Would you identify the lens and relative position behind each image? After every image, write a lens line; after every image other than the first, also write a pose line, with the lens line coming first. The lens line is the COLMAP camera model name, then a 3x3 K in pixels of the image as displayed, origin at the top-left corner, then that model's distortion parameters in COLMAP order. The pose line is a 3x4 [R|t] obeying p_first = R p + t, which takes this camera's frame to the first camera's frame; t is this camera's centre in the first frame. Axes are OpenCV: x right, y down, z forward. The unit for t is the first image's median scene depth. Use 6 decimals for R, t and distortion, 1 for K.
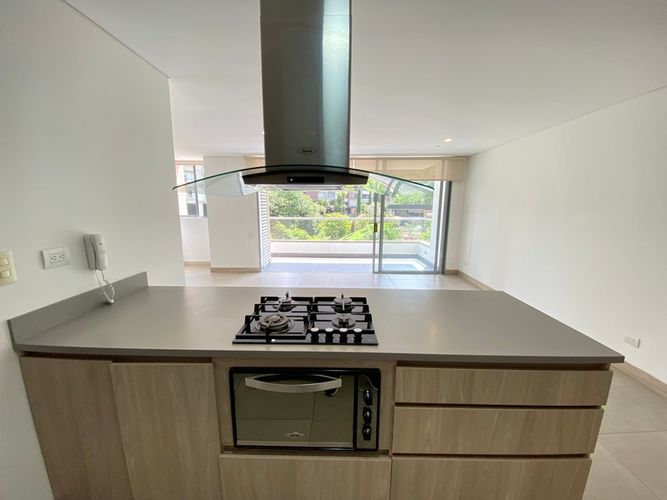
lens RADIAL K [[269.4, 0, 331.9], [0, 269.4, 248.8], [0, 0, 1]] dist [0.021922, -0.020294]
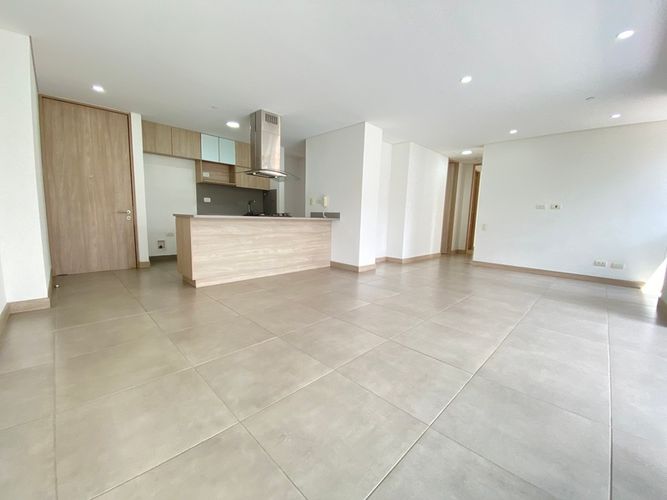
lens RADIAL K [[269.4, 0, 331.9], [0, 269.4, 248.8], [0, 0, 1]] dist [0.021922, -0.020294]
pose [[-0.695801, 0.062471, -0.715513, 1.573514], [-0.147218, 0.962654, 0.227211, -0.197733], [0.702985, 0.263430, -0.660619, 3.492746]]
